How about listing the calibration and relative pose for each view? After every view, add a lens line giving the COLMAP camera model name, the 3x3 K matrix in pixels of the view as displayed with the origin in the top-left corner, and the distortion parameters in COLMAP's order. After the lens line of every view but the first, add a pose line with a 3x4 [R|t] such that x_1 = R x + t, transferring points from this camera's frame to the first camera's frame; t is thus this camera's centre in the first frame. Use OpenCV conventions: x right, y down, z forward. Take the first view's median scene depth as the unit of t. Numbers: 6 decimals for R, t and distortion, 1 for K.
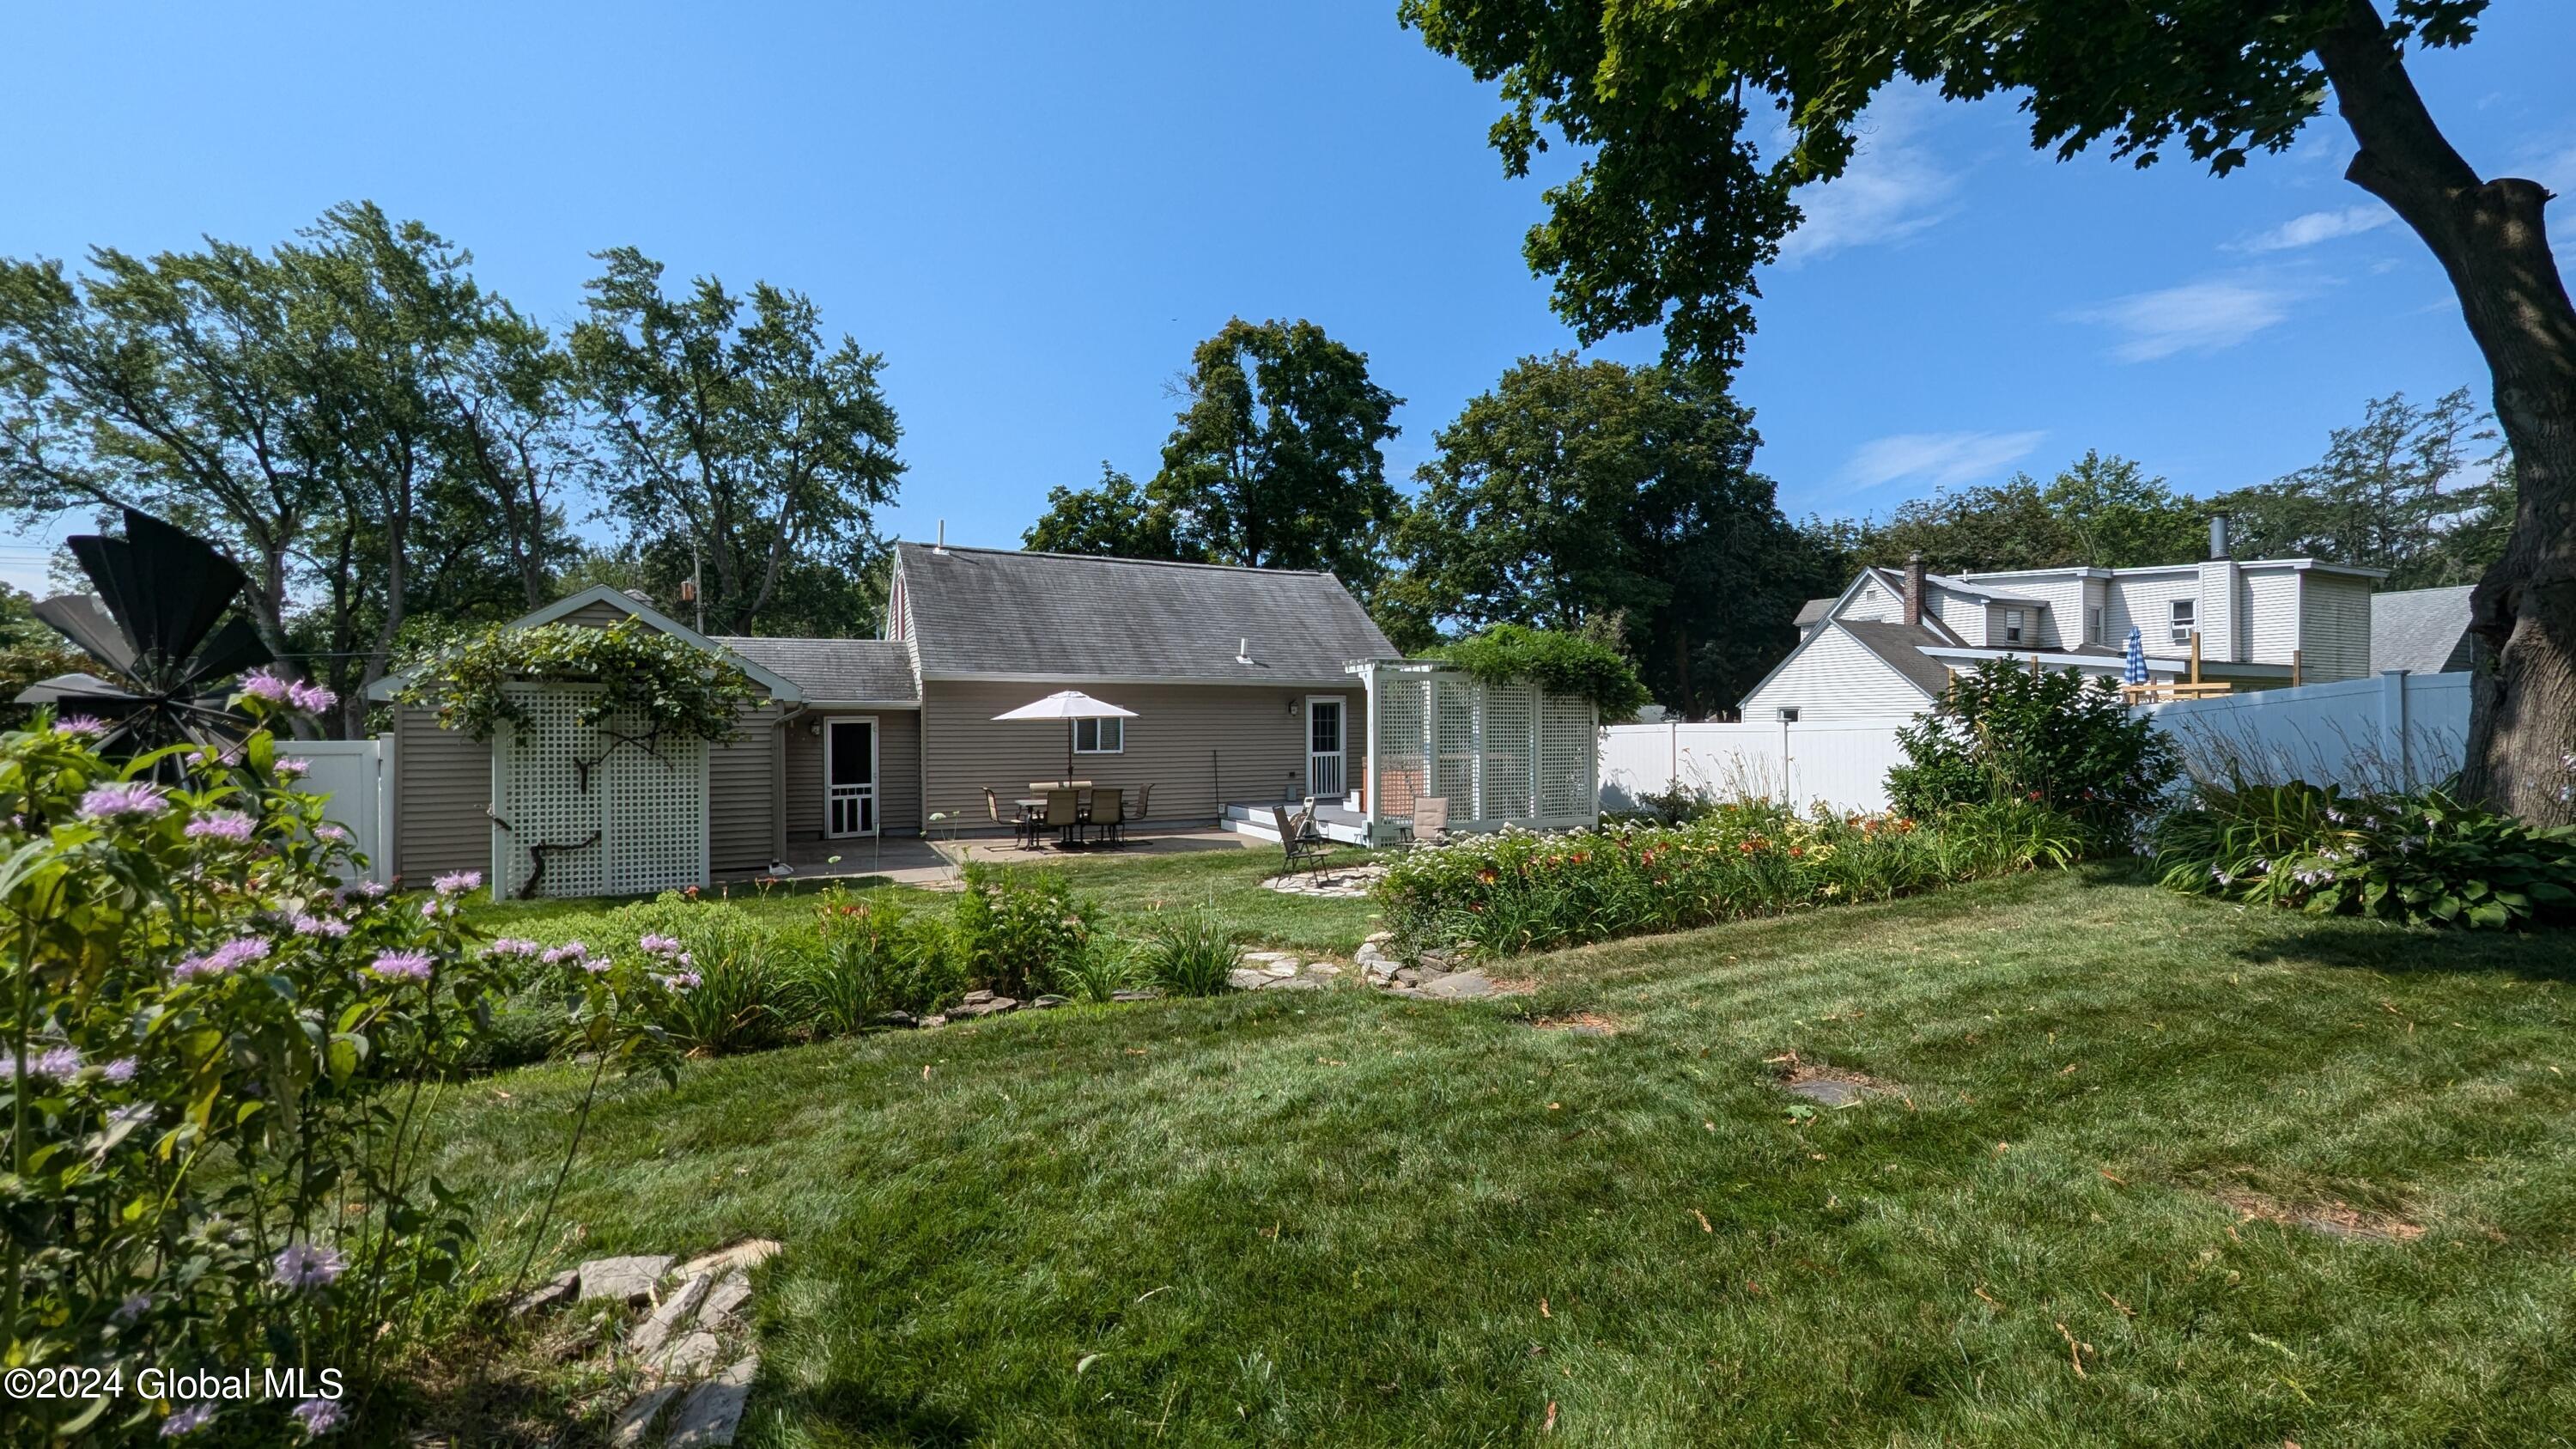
lens RADIAL K [[1058.1, 0, 1300.2], [0, 1058.1, 730.6], [0, 0, 1]] dist [0.000672, -0.000919]
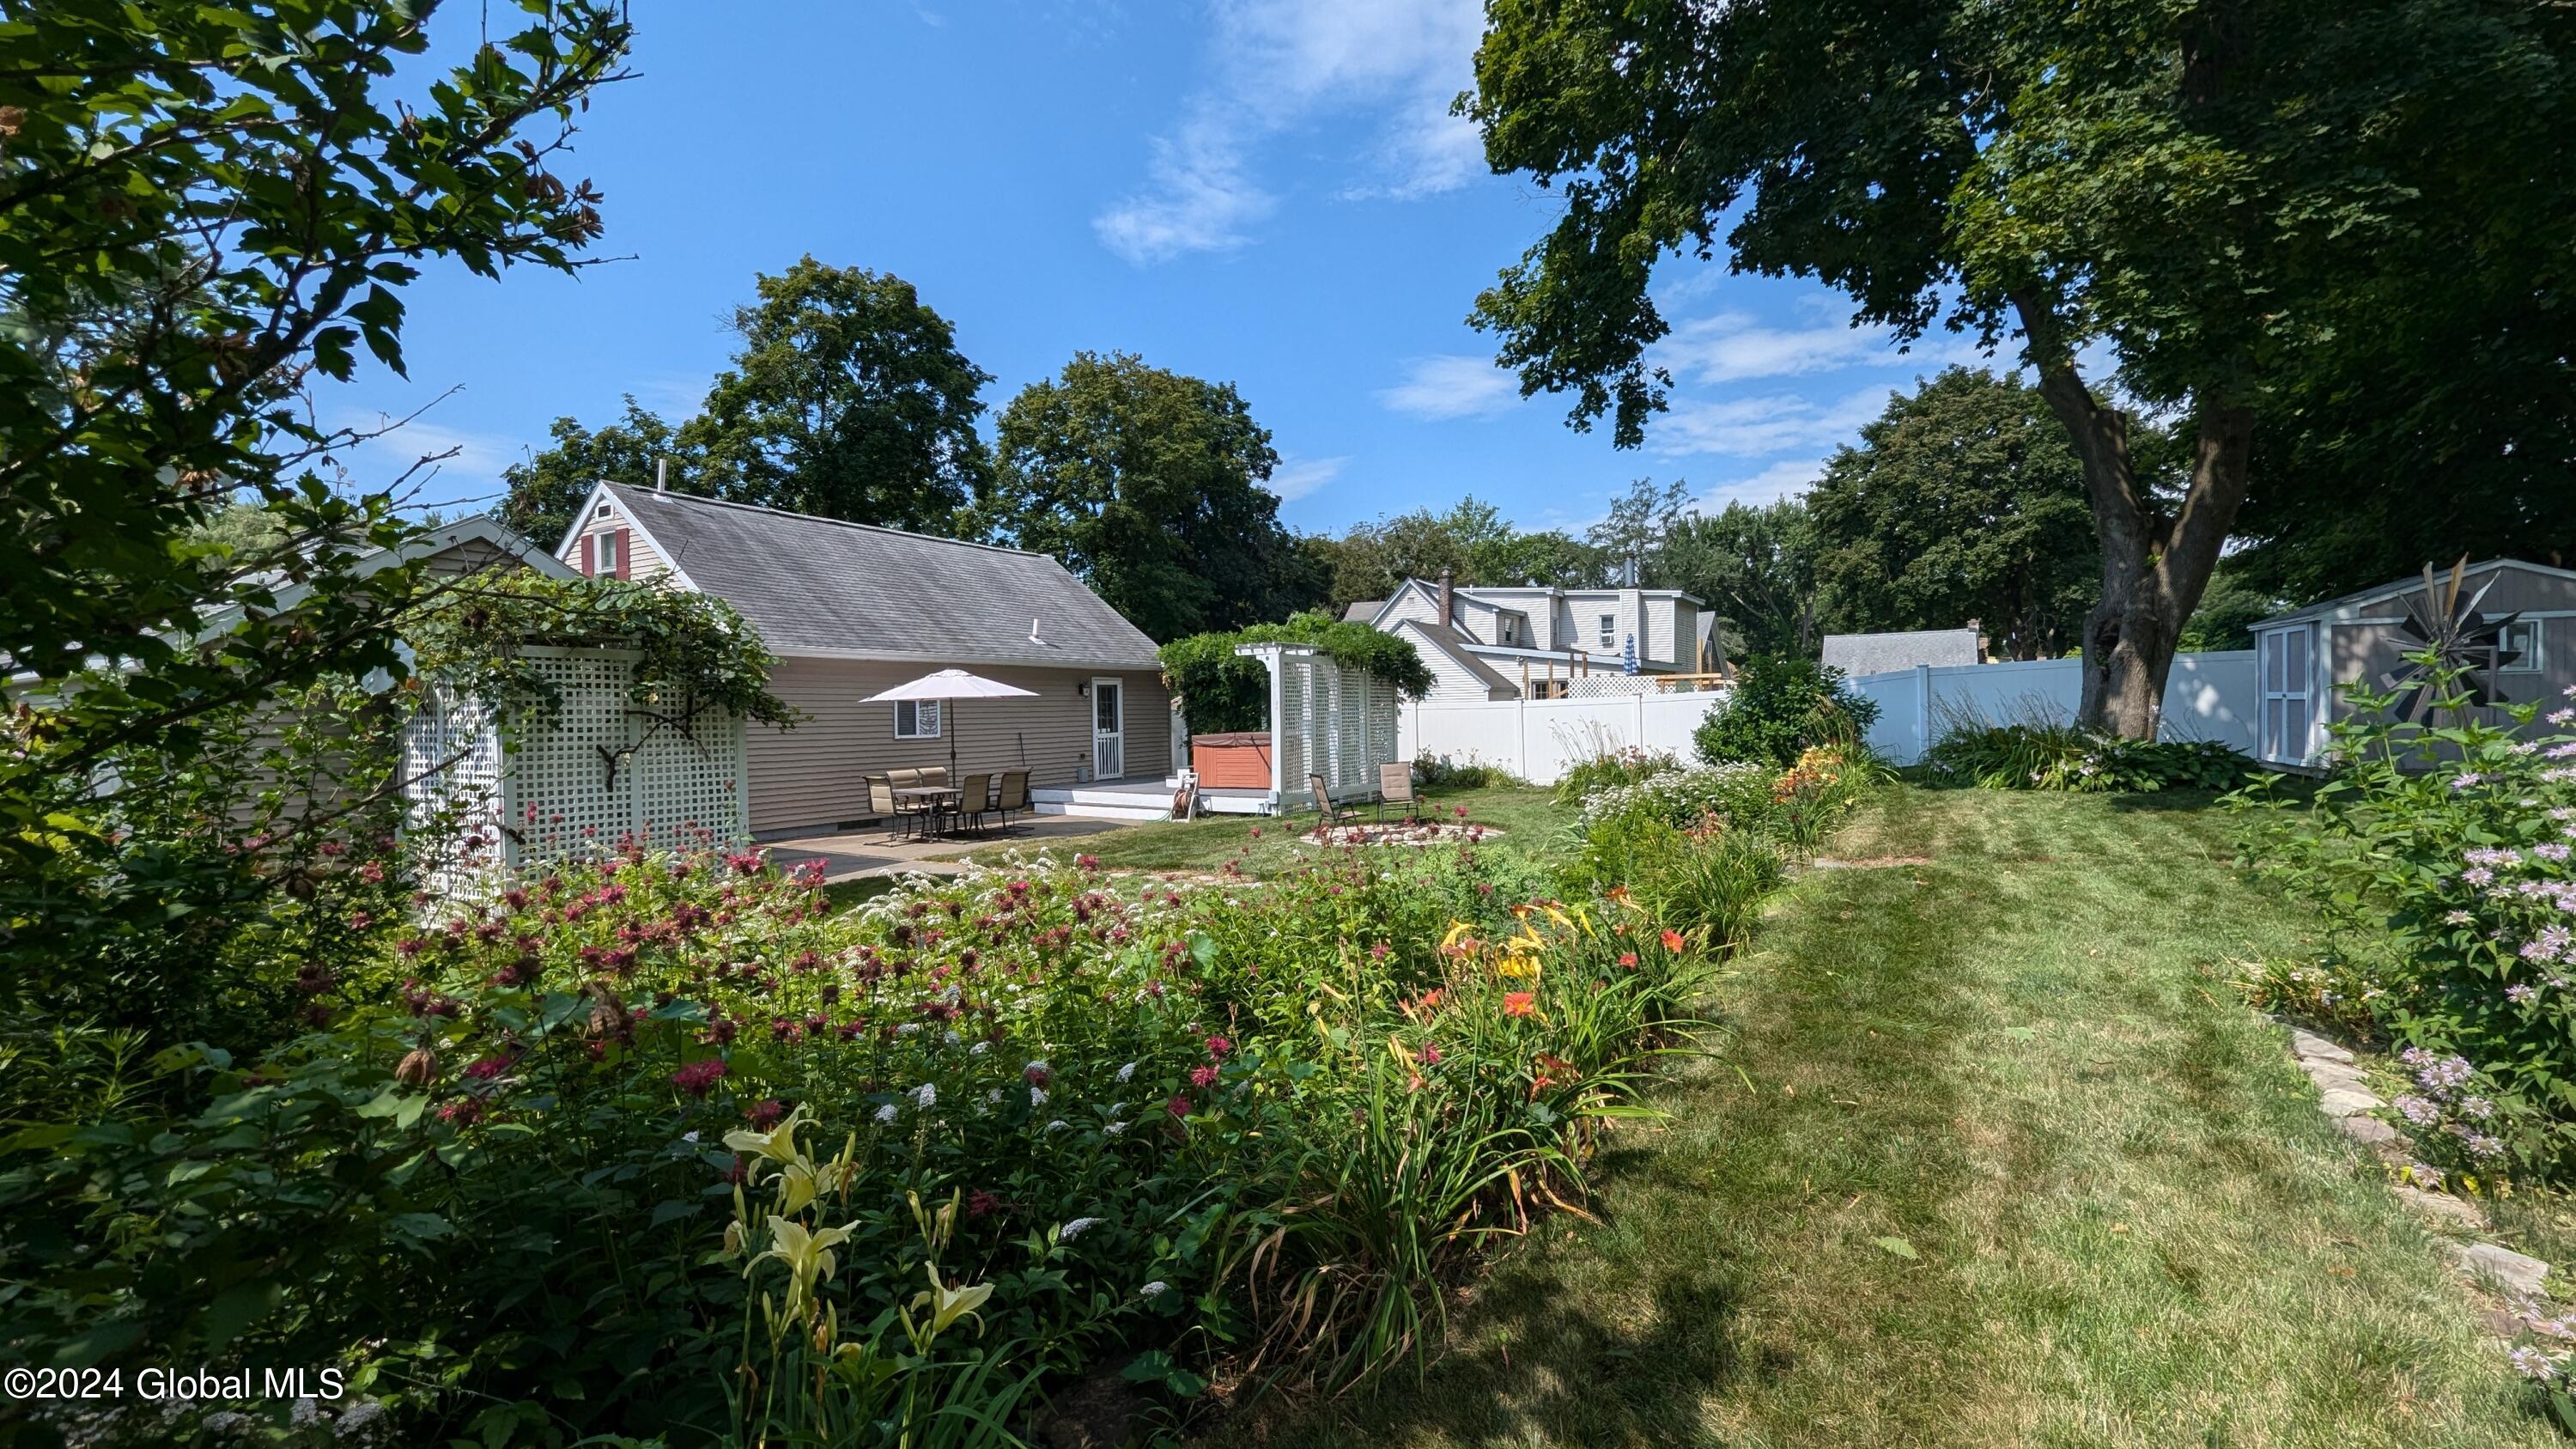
lens RADIAL K [[1058.1, 0, 1300.2], [0, 1058.1, 730.6], [0, 0, 1]] dist [0.000672, -0.000919]
pose [[0.847164, -0.018822, 0.530998, -0.190850], [0.013669, 0.999814, 0.013632, 0.003299], [-0.531155, -0.004290, 0.847264, 0.023776]]
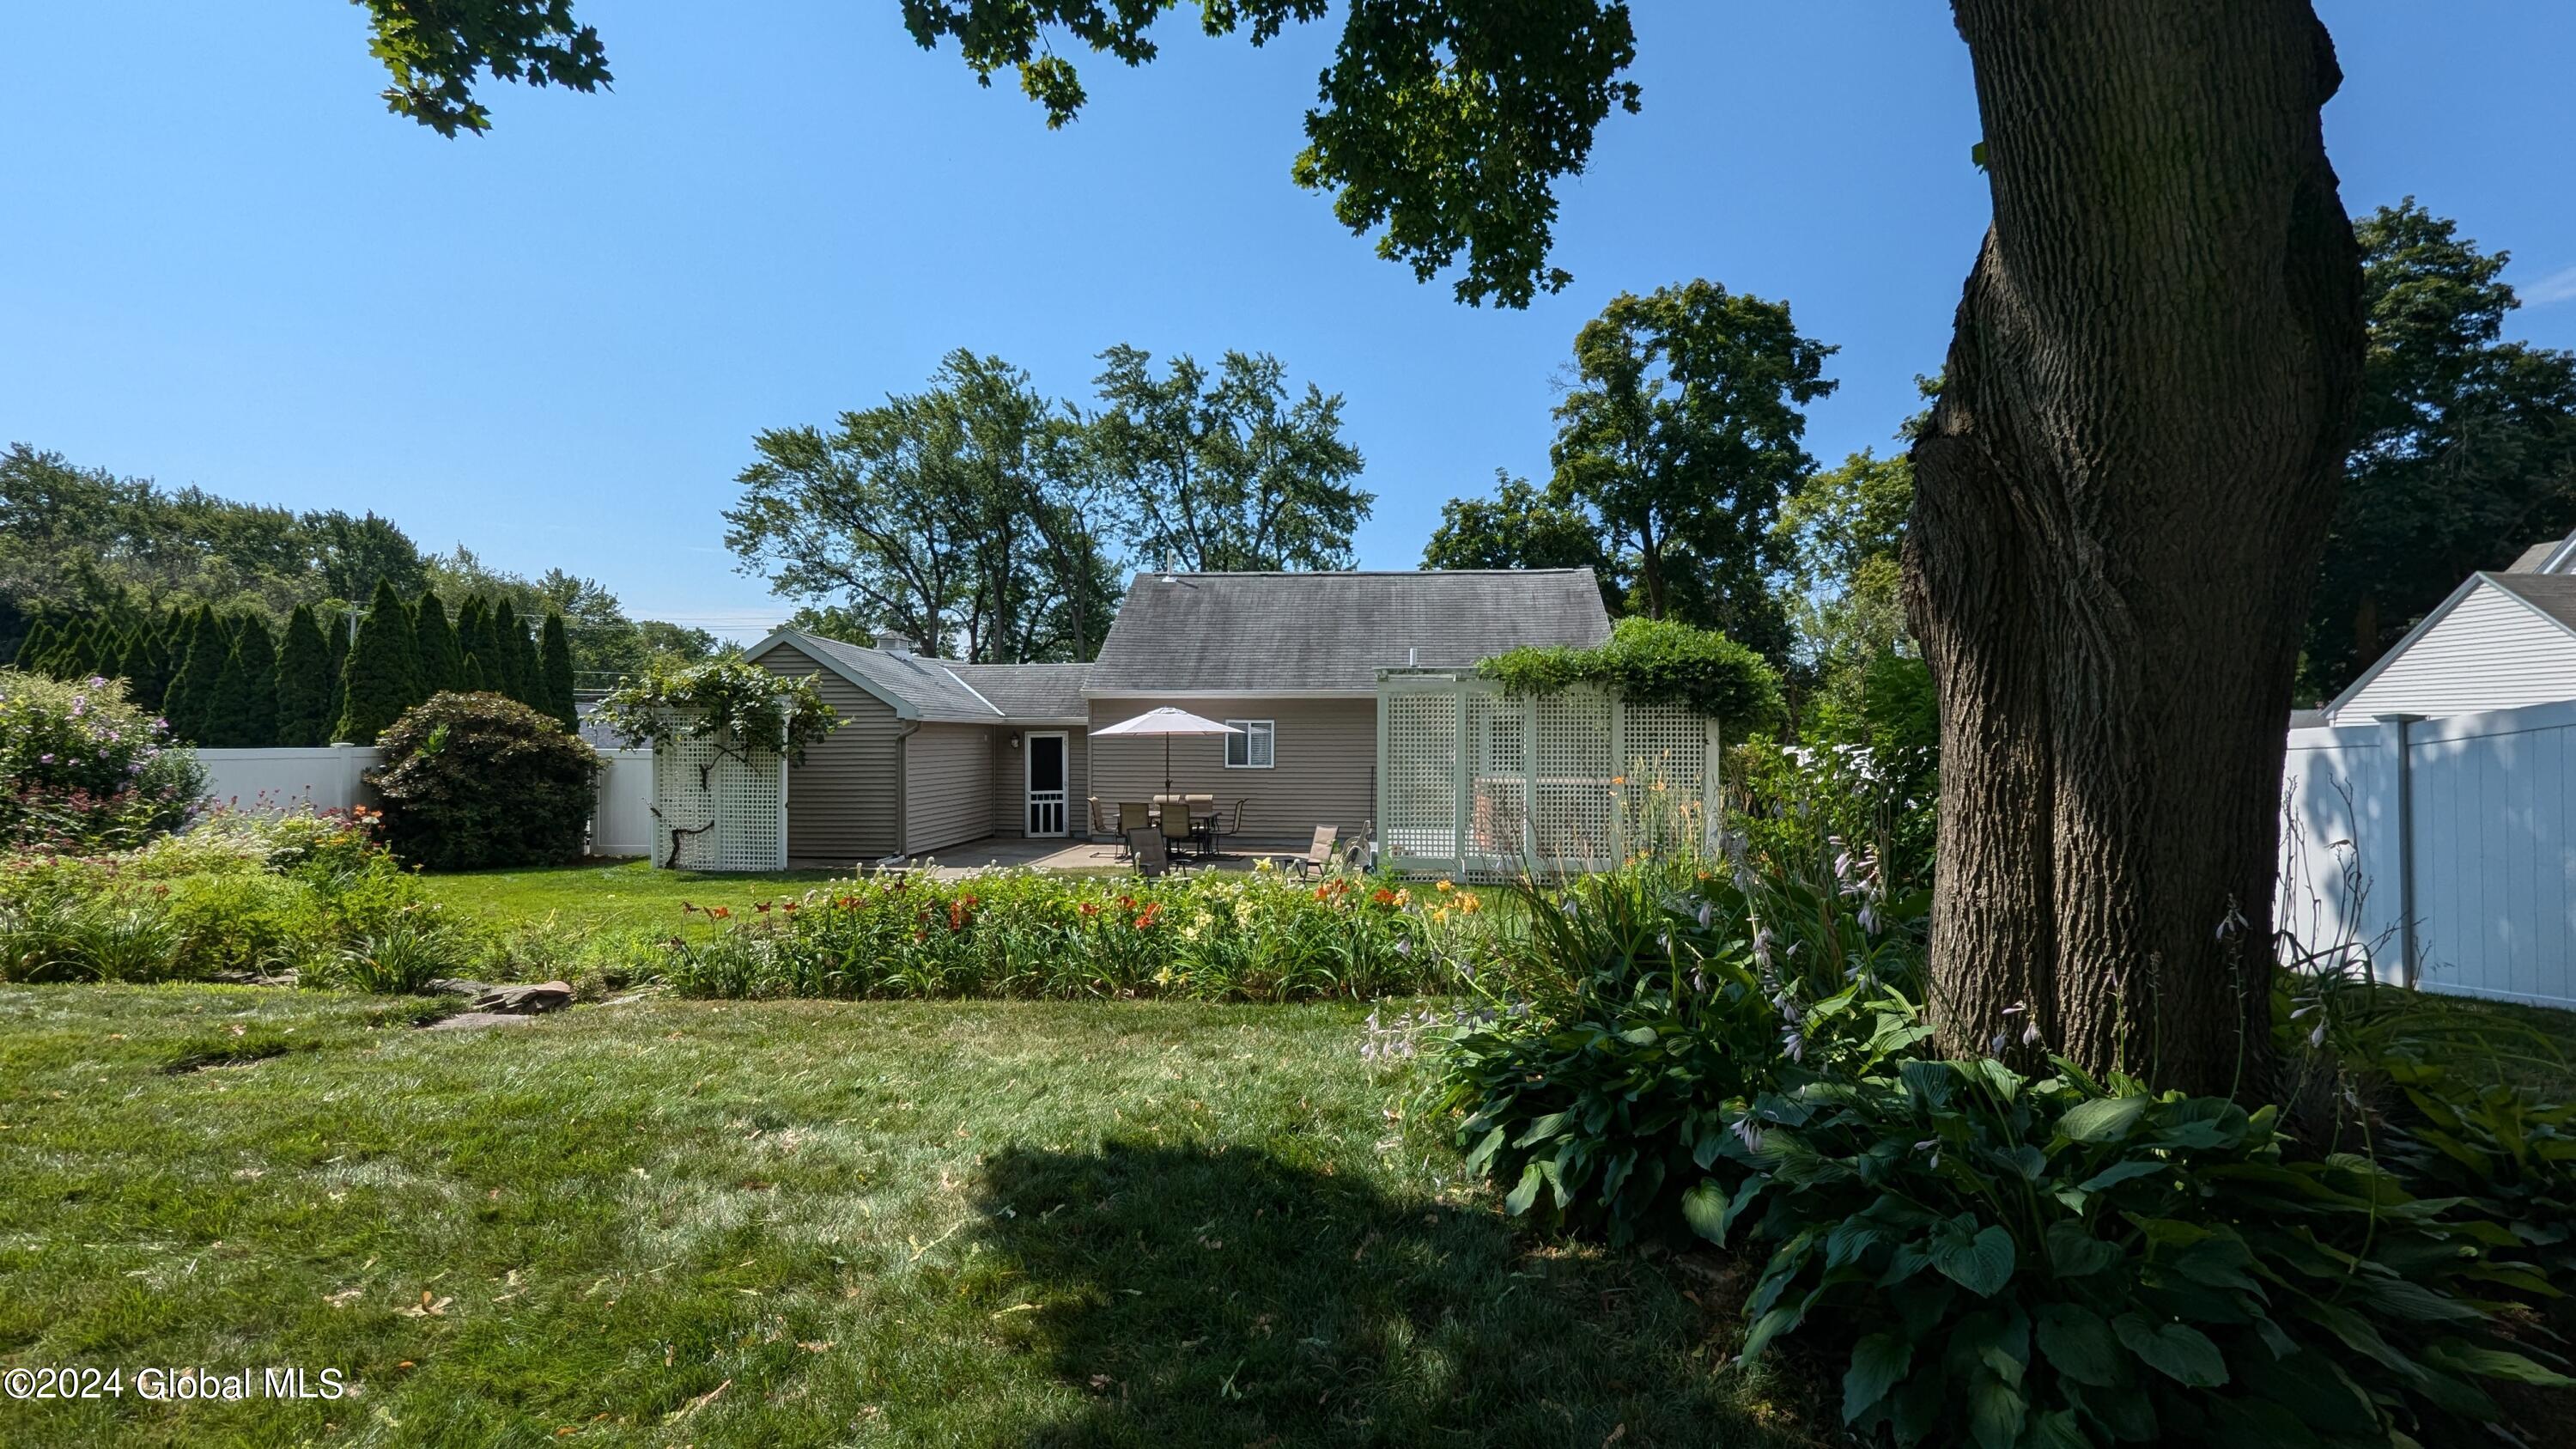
lens RADIAL K [[1059.2, 0, 1305.5], [0, 1059.2, 726.8], [0, 0, 1]] dist [0.003735, 0.000029]
pose [[0.848132, -0.000191, -0.529785, 0.189072], [-0.006794, 0.999914, -0.011238, -0.003254], [0.529741, 0.013131, 0.848058, 0.080414]]
